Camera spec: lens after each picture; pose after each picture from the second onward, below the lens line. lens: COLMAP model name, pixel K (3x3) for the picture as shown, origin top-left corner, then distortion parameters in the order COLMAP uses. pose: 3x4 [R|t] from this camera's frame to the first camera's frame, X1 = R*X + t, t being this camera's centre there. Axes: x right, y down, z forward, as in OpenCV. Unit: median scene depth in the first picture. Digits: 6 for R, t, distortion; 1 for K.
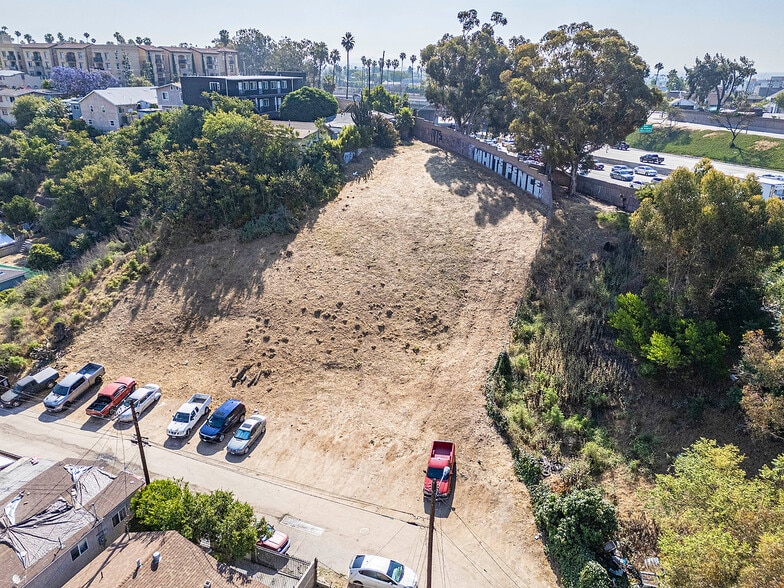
lens RADIAL K [[570.5, 0, 394.1], [0, 570.5, 290.0], [0, 0, 1]] dist [0.083690, -0.094580]
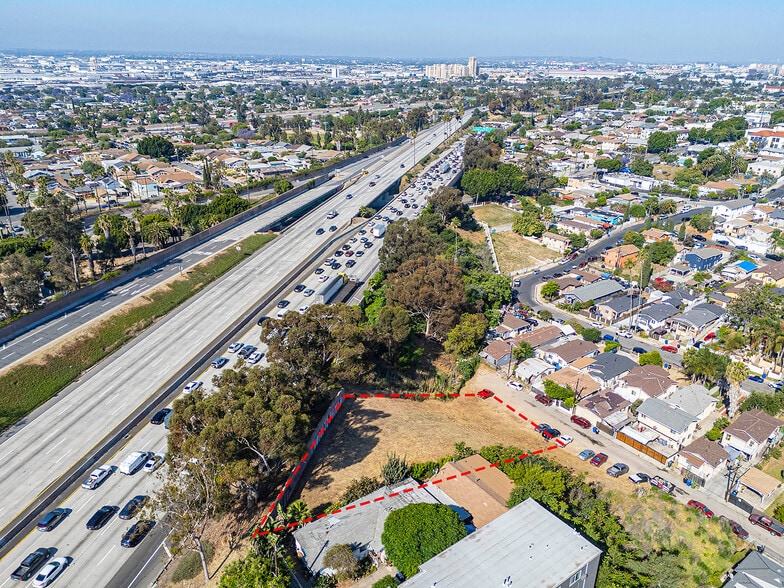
lens RADIAL K [[570.5, 0, 394.1], [0, 570.5, 290.0], [0, 0, 1]] dist [0.083690, -0.094580]
pose [[-0.851473, -0.226266, 0.473073, -0.626576], [0.159540, 0.747590, 0.644715, -1.638841], [-0.499541, 0.624431, -0.600454, 2.030319]]
